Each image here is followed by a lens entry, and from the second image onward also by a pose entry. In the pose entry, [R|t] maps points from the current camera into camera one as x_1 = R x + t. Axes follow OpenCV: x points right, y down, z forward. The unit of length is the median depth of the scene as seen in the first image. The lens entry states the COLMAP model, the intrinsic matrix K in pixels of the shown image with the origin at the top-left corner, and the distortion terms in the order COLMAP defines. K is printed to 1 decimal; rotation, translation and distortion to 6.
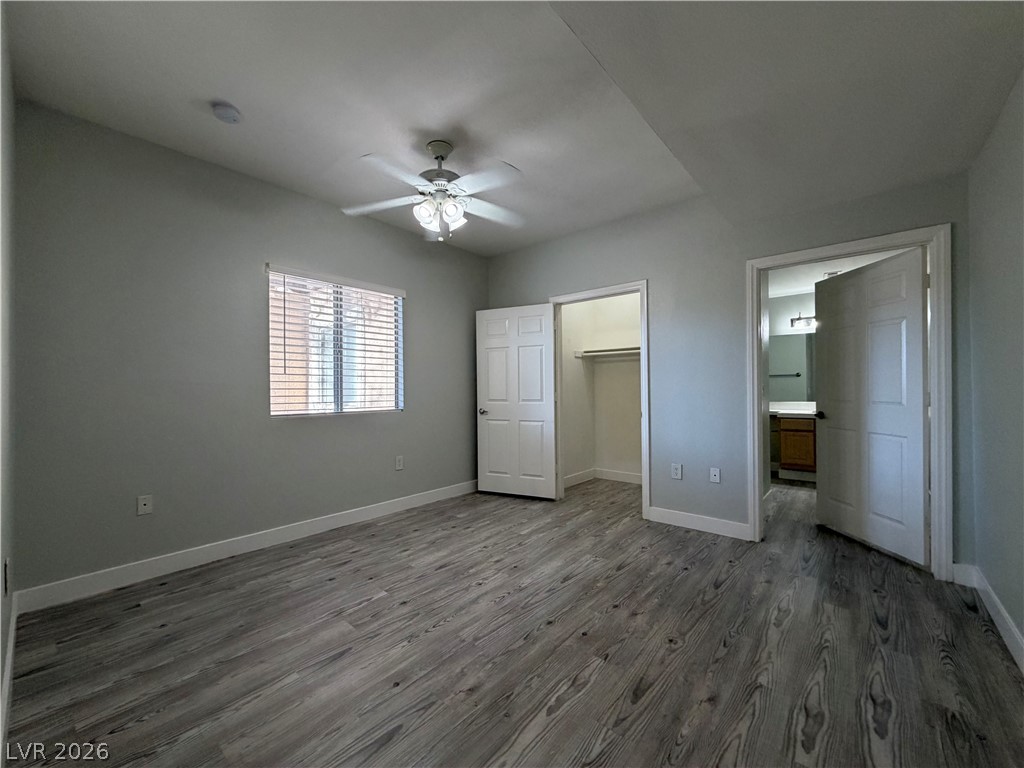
lens RADIAL K [[408.5, 0, 510.9], [0, 408.5, 387.8], [0, 0, 1]] dist [0.001117, 0.000001]
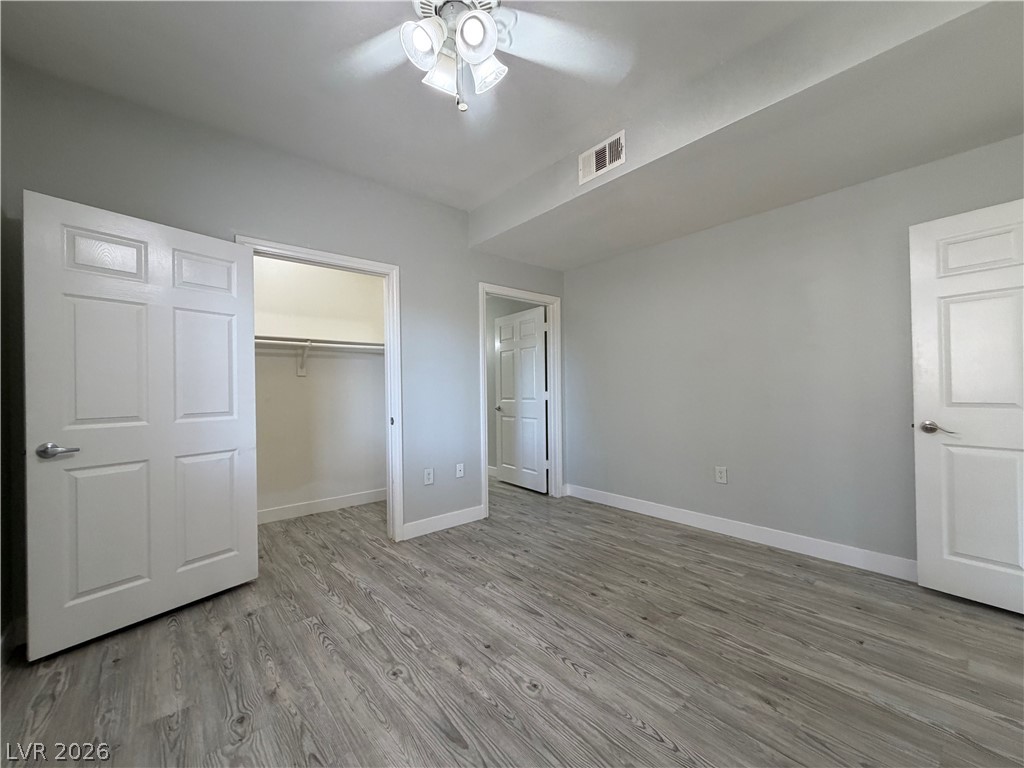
lens RADIAL K [[408.5, 0, 510.9], [0, 408.5, 387.8], [0, 0, 1]] dist [0.001117, 0.000001]
pose [[0.147580, 0.008167, 0.989016, -0.581843], [0.009408, 0.999909, -0.009661, 0.007070], [-0.989005, 0.010731, 0.147489, 0.742858]]
